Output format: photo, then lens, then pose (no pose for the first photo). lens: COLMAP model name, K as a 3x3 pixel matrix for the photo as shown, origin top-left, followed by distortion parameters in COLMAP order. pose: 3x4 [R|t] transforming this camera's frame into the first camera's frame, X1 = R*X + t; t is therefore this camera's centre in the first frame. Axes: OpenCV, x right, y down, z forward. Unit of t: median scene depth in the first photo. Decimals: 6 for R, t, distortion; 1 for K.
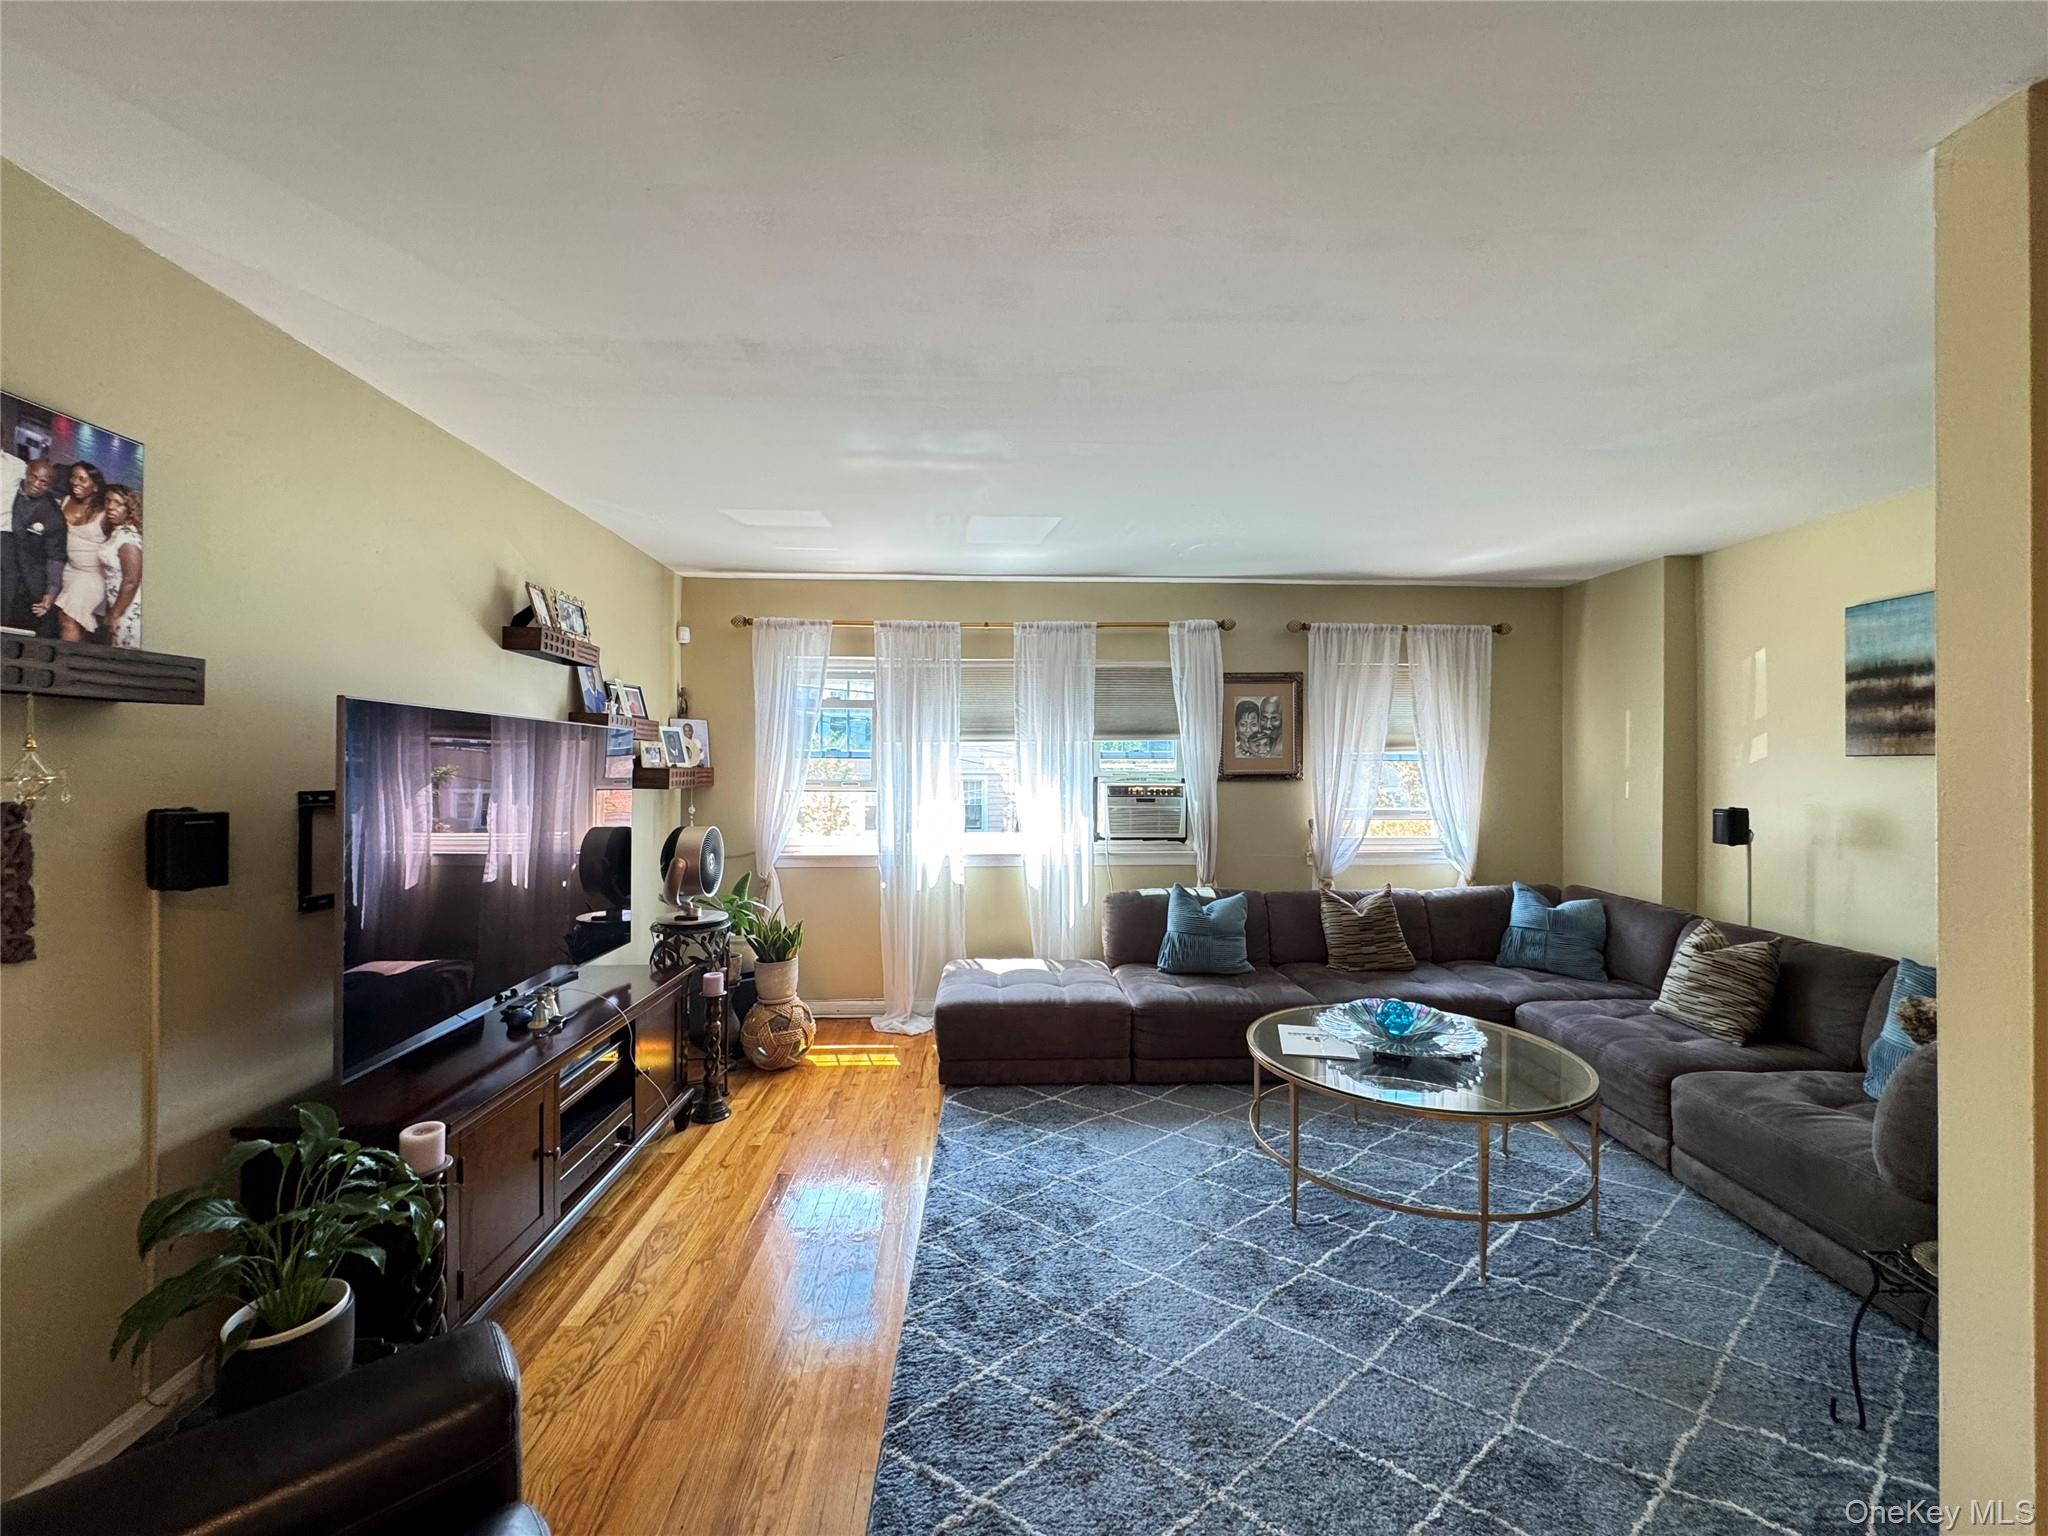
lens RADIAL K [[815.3, 0, 1036.5], [0, 815.3, 765.7], [0, 0, 1]] dist [-0.019242, 0.003794]
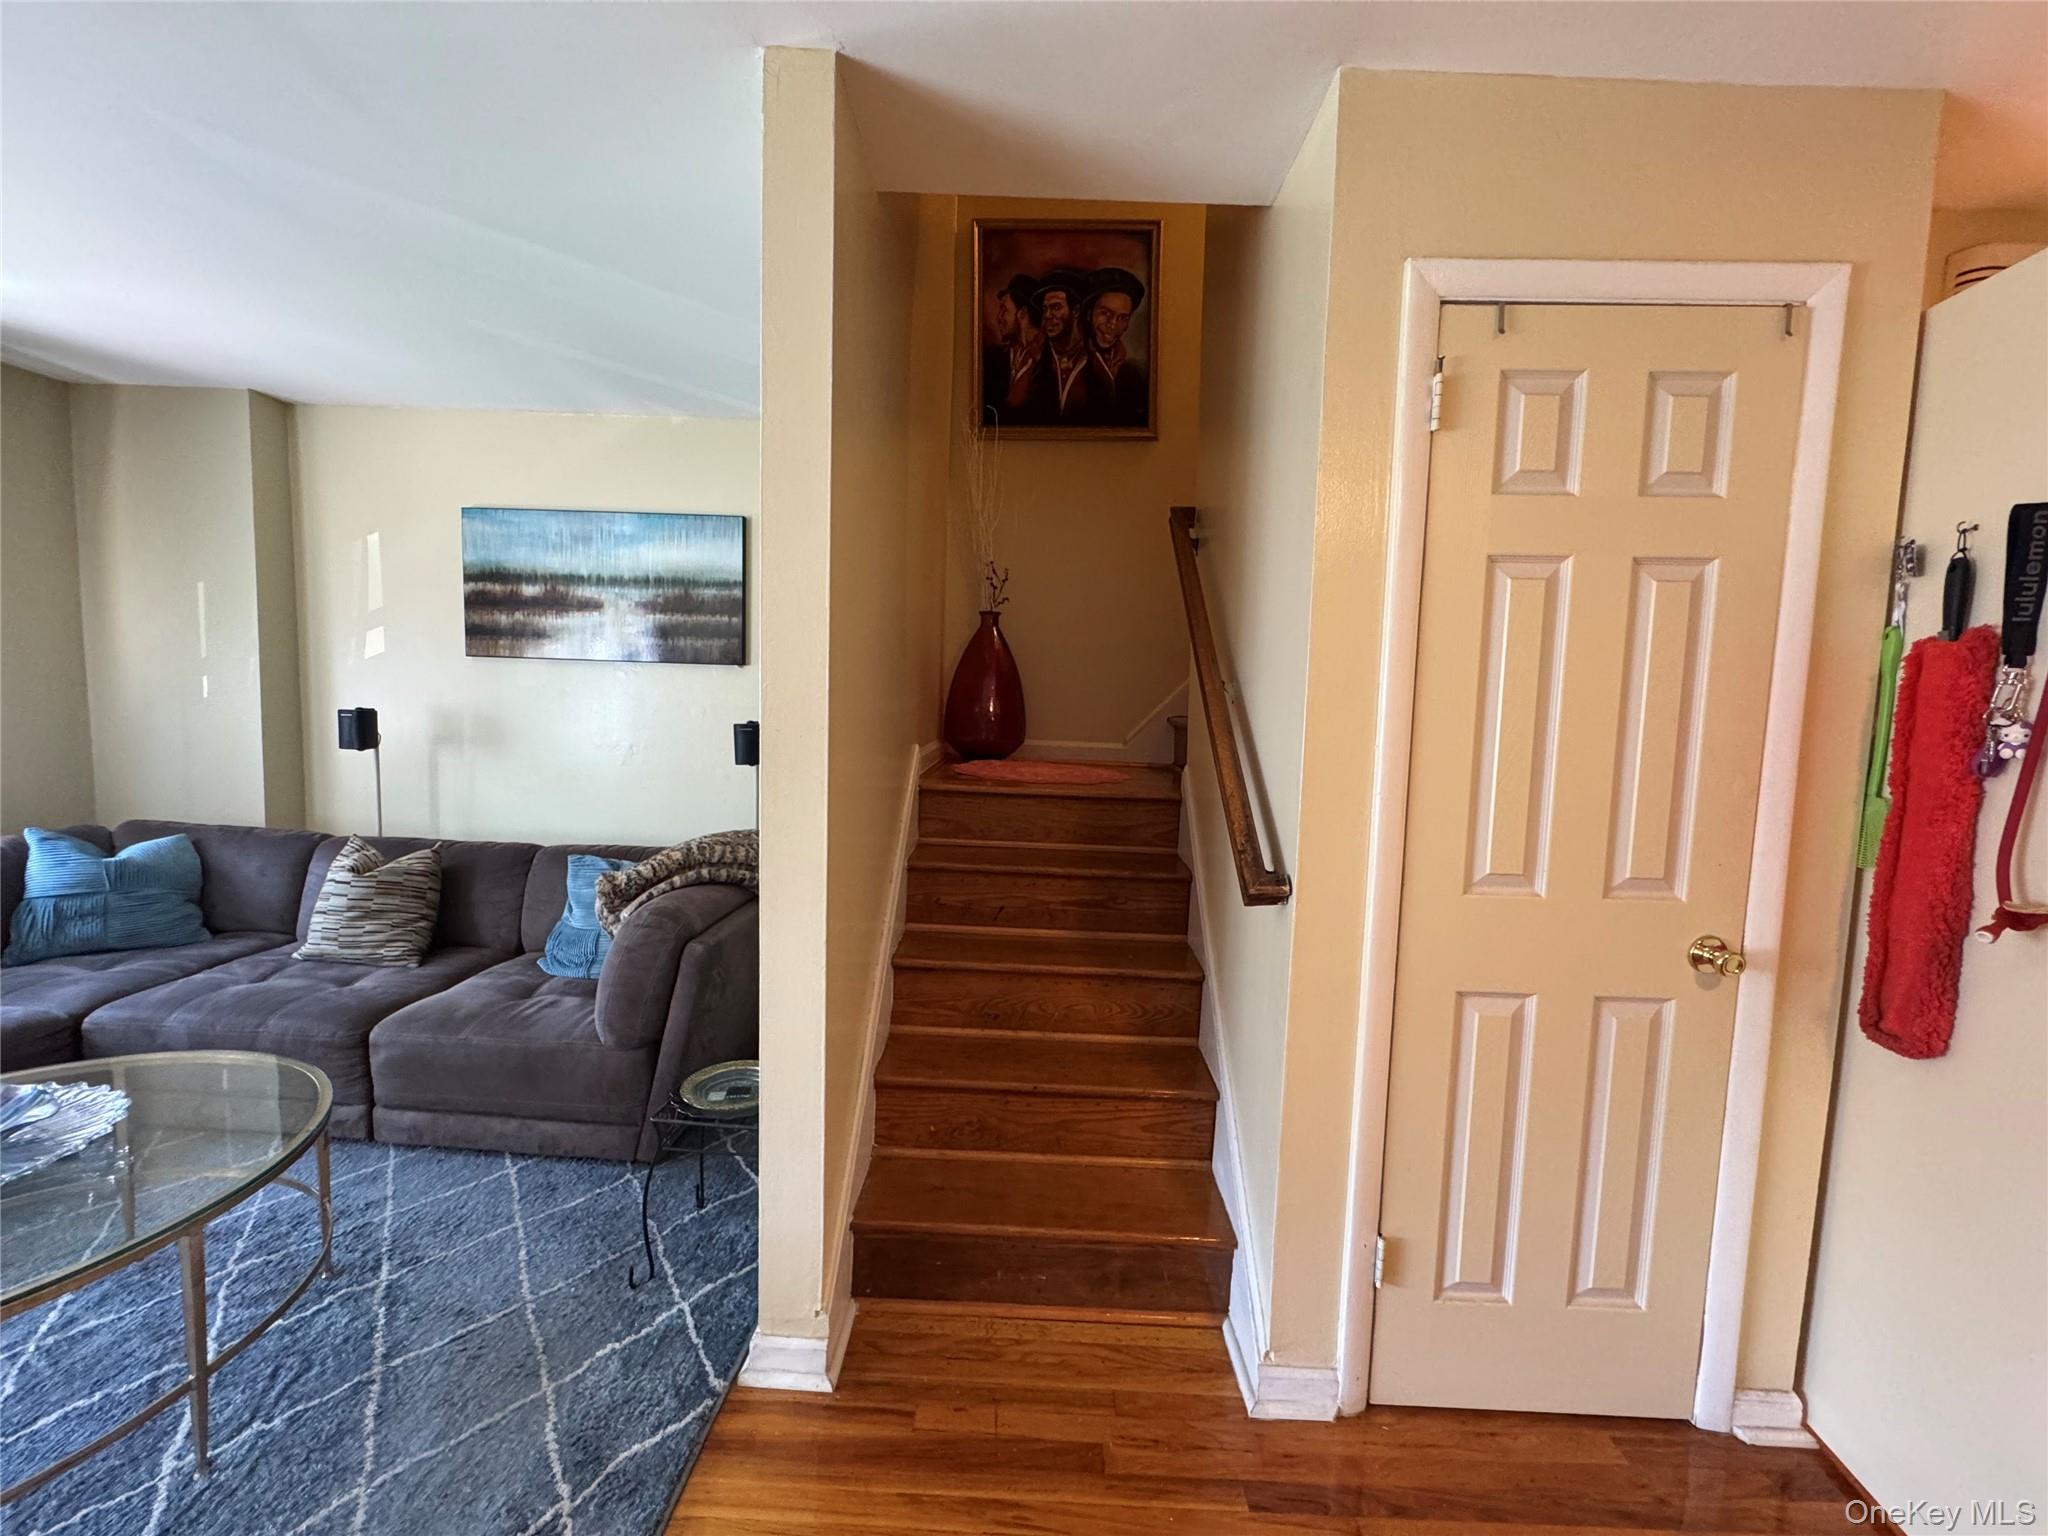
lens RADIAL K [[815.3, 0, 1036.5], [0, 815.3, 765.7], [0, 0, 1]] dist [-0.019242, 0.003794]
pose [[0.060206, -0.081824, 0.994827, 0.020978], [-0.034525, 0.995868, 0.083999, 0.017970], [-0.997589, -0.039404, 0.057132, 0.239629]]
